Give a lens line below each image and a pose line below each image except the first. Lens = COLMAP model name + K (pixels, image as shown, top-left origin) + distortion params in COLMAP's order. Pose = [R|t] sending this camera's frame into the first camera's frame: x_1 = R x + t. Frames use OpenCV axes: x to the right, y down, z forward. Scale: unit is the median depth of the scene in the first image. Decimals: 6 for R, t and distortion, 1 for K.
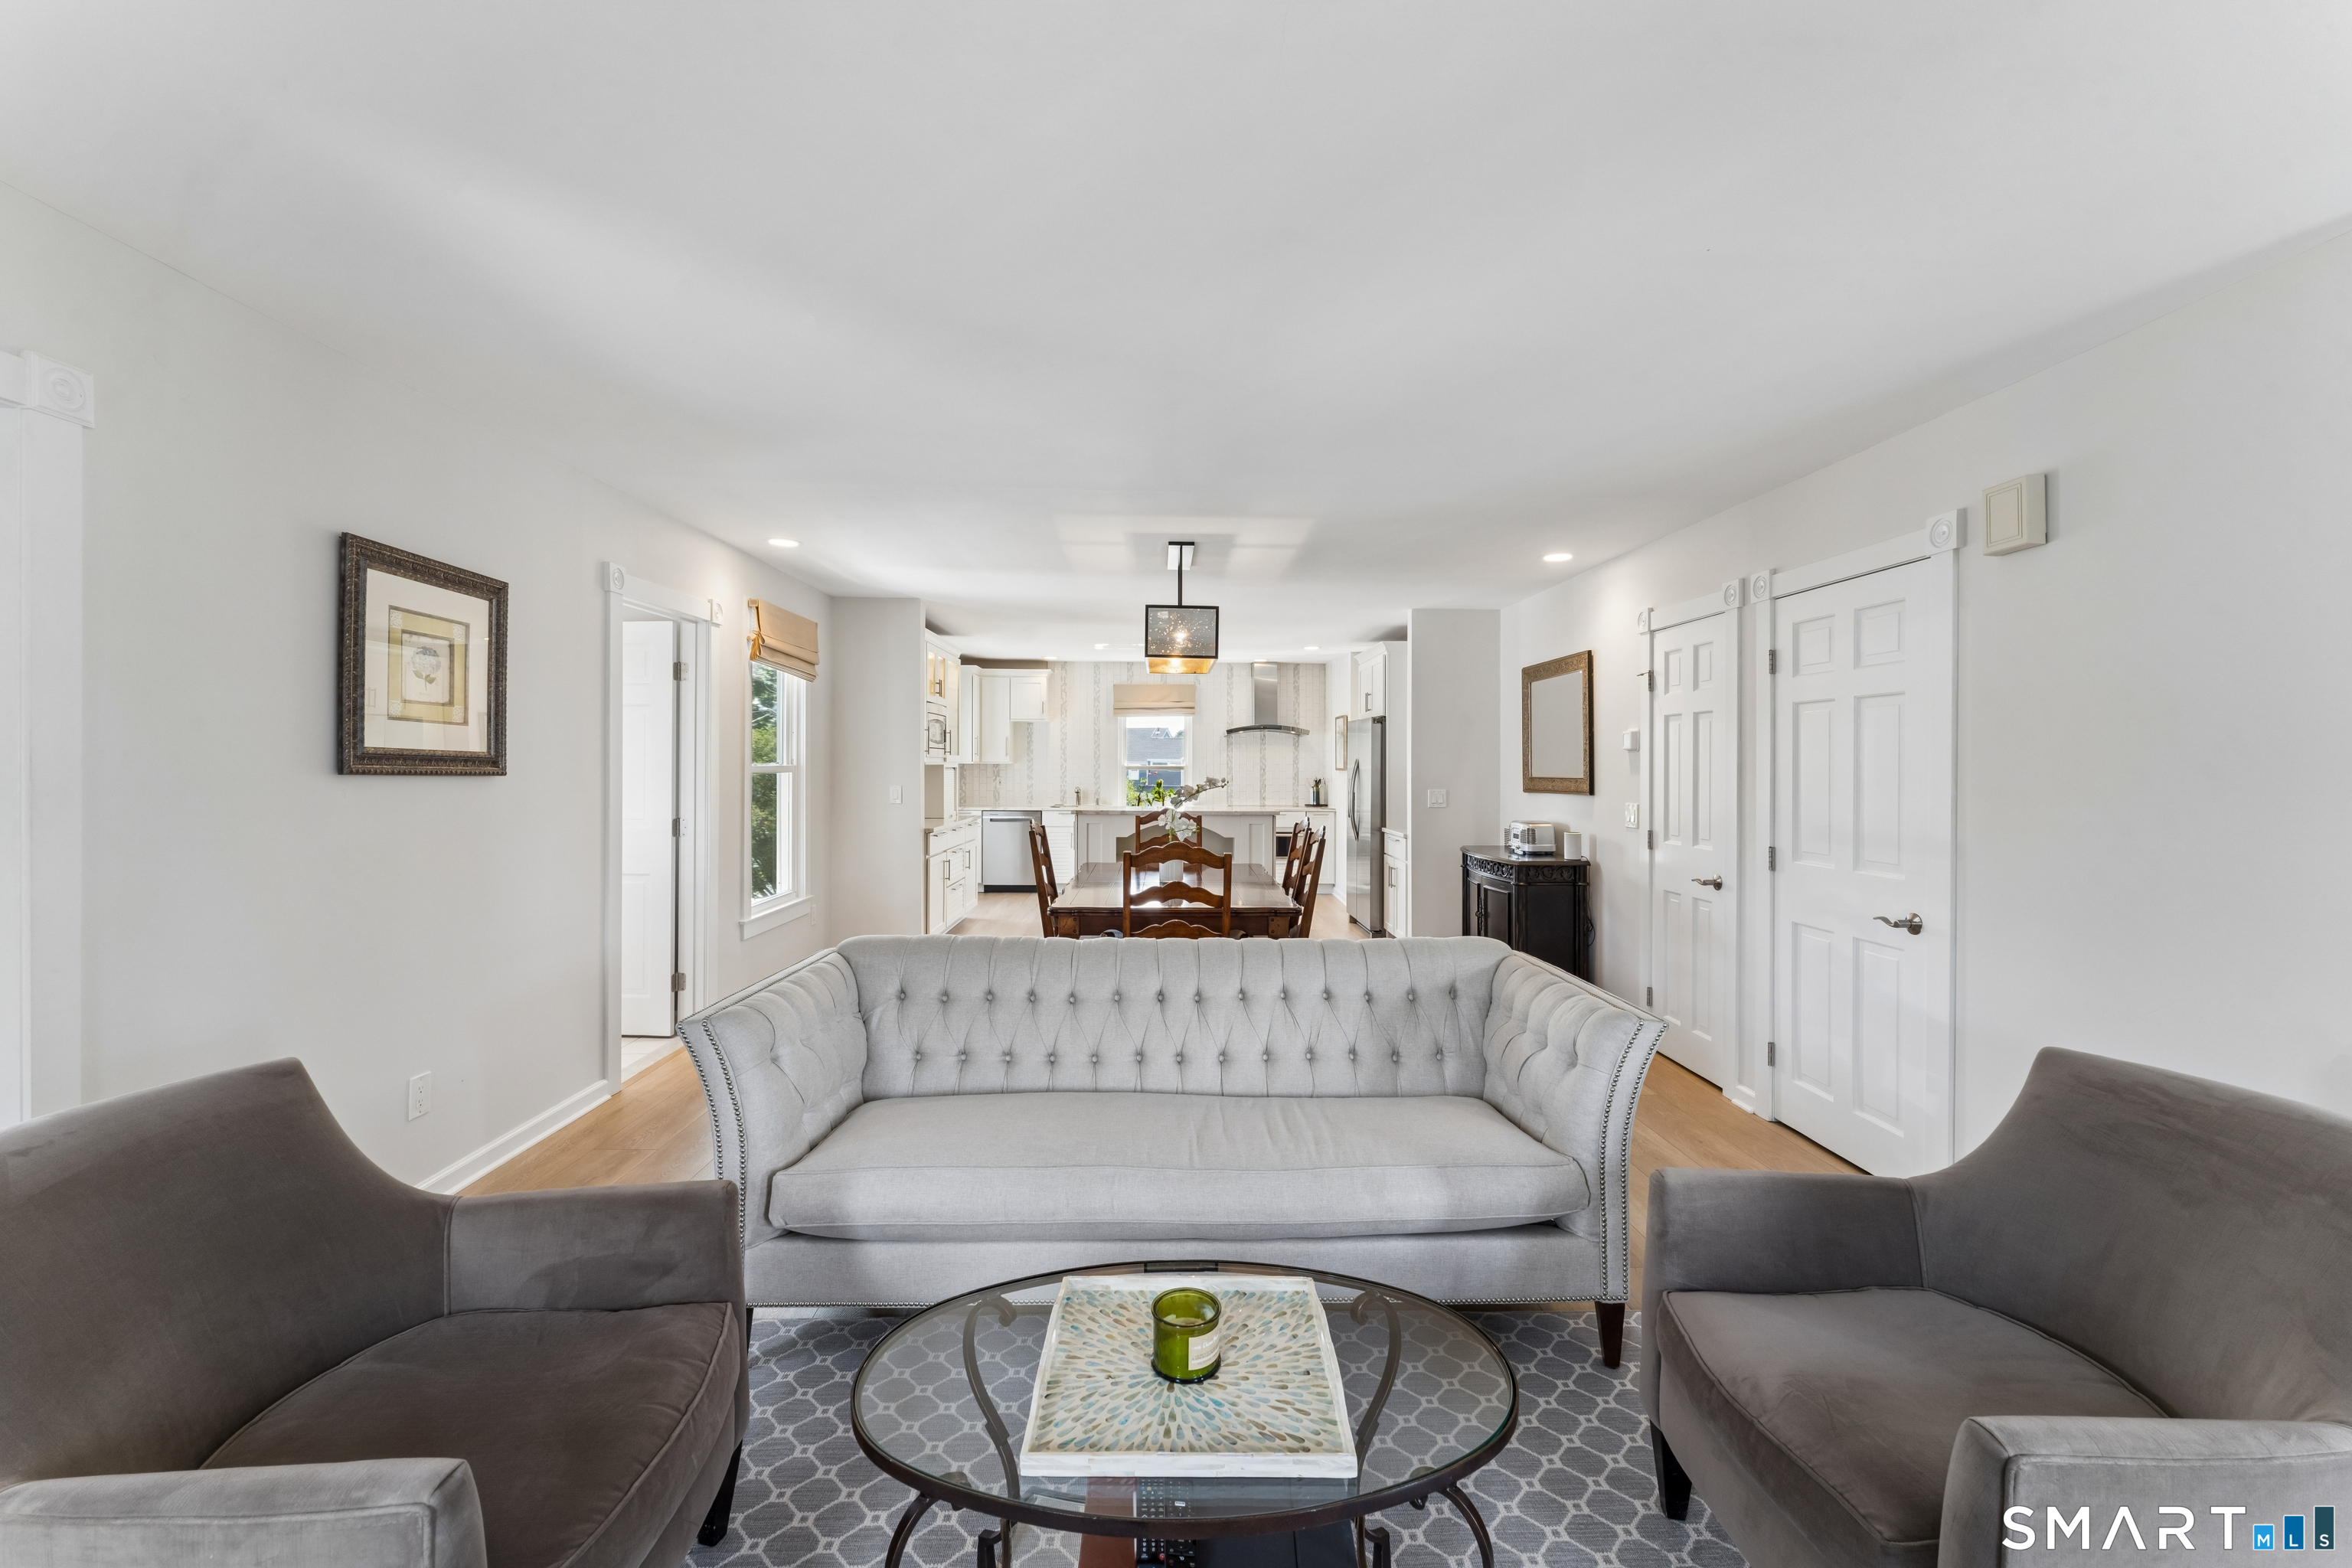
lens RADIAL K [[953.8, 0, 1183.1], [0, 953.8, 764.0], [0, 0, 1]] dist [0.001090, -0.001514]
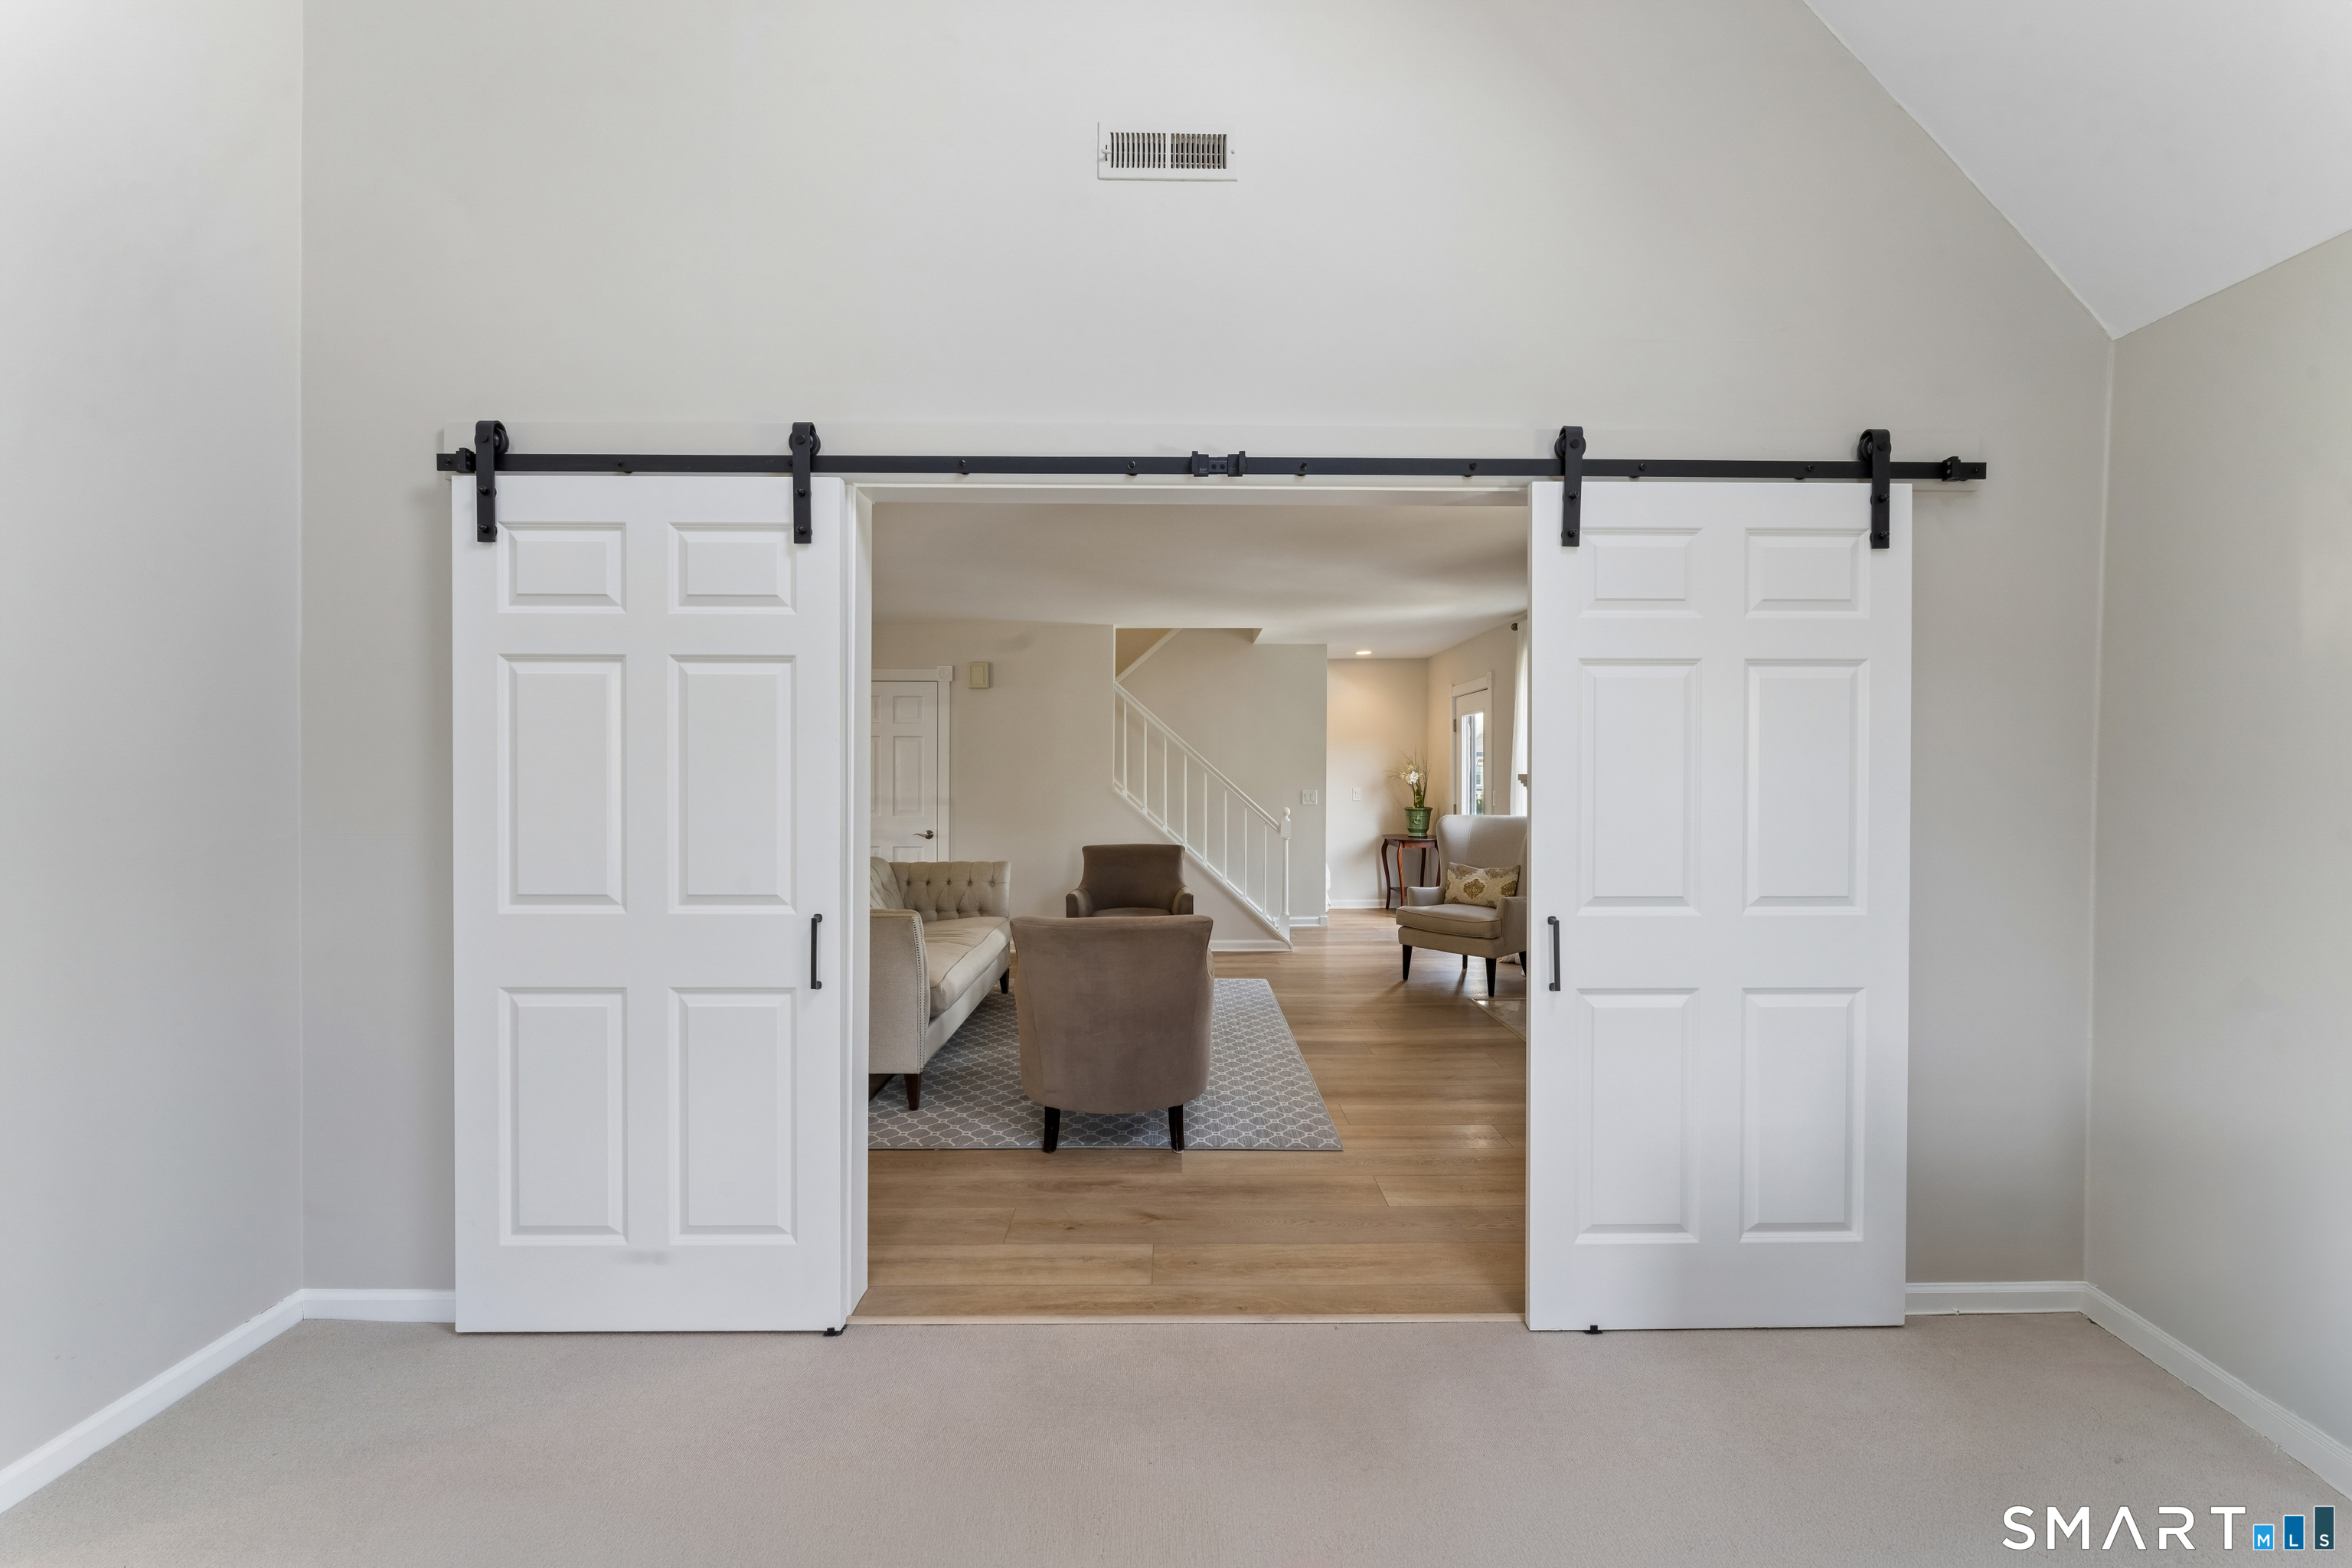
lens RADIAL K [[953.8, 0, 1179.4], [0, 953.8, 781.3], [0, 0, 1]] dist [0.001090, -0.001514]
pose [[0.027260, -0.019278, 0.999442, -0.800557], [-0.005903, 0.999793, 0.019445, -0.007085], [-0.999611, -0.006430, 0.027141, 0.158581]]
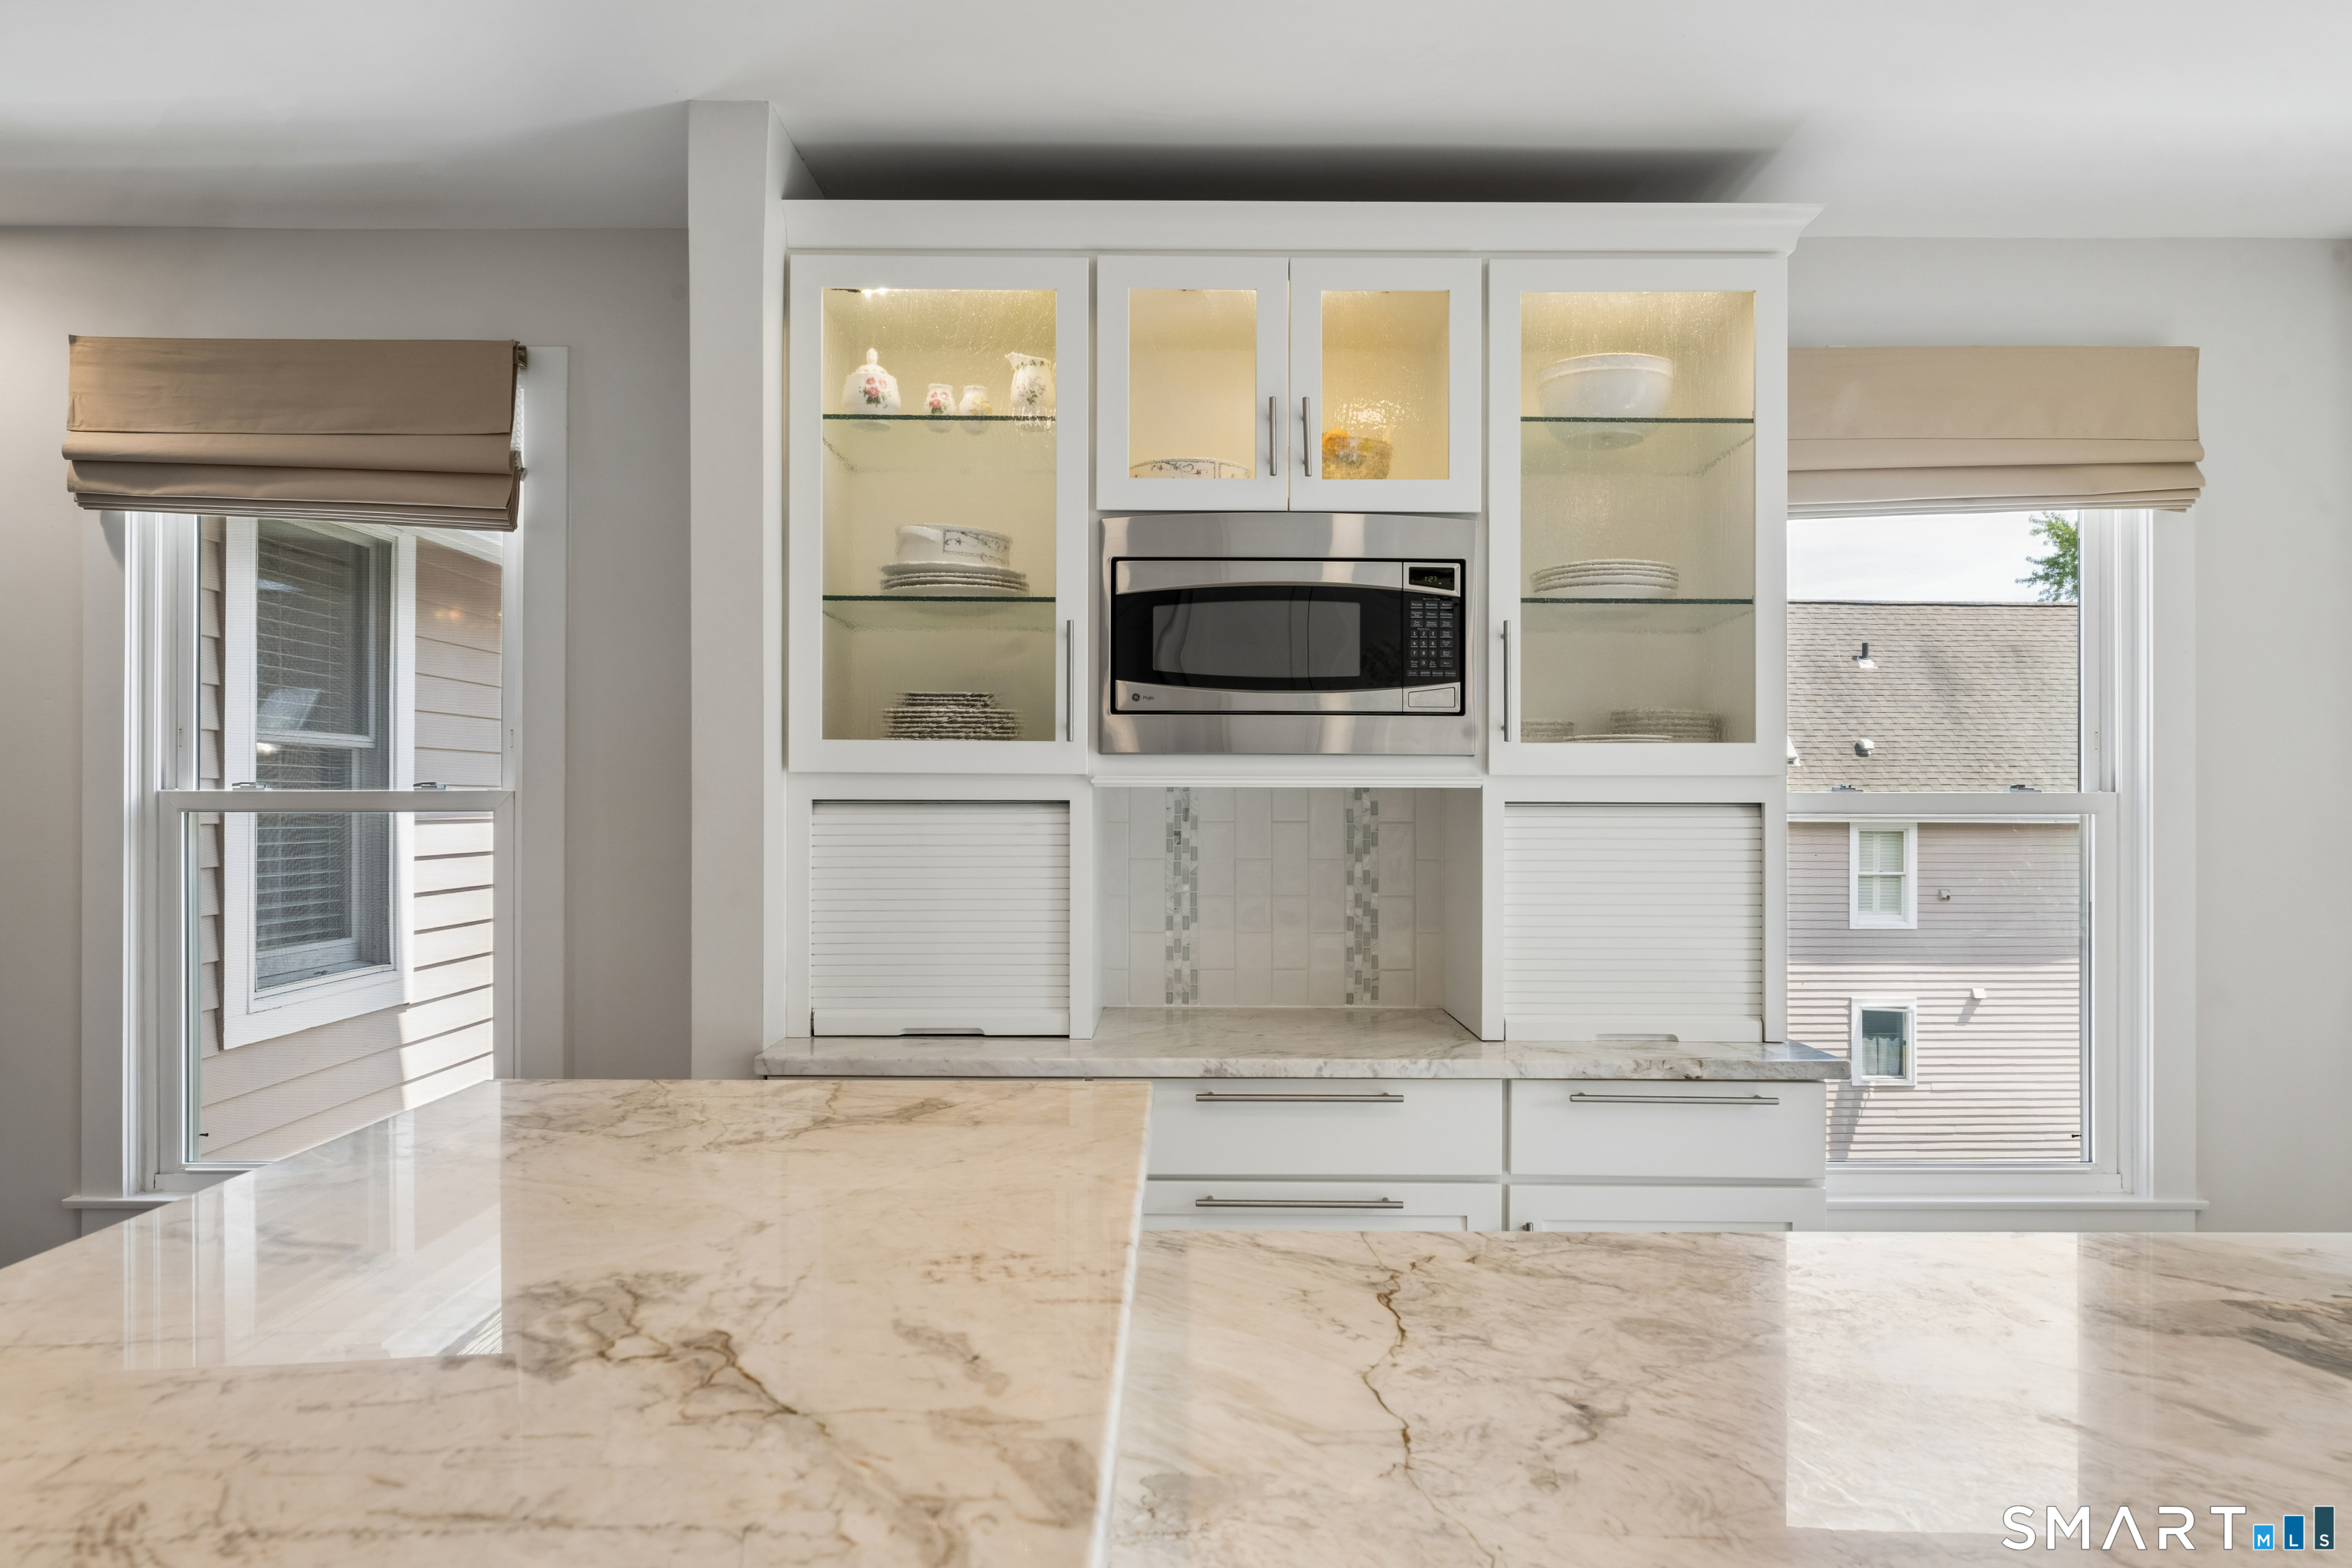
lens RADIAL K [[1581.2, 0, 1187.8], [0, 1581.2, 806.3], [0, 0, 1]] dist [-0.000946, -0.004666]
pose [[-0.015510, -0.005084, -0.999867, 0.134584], [-0.002785, 0.999983, -0.005041, 0.008464], [0.999876, 0.002706, -0.015524, 1.245548]]
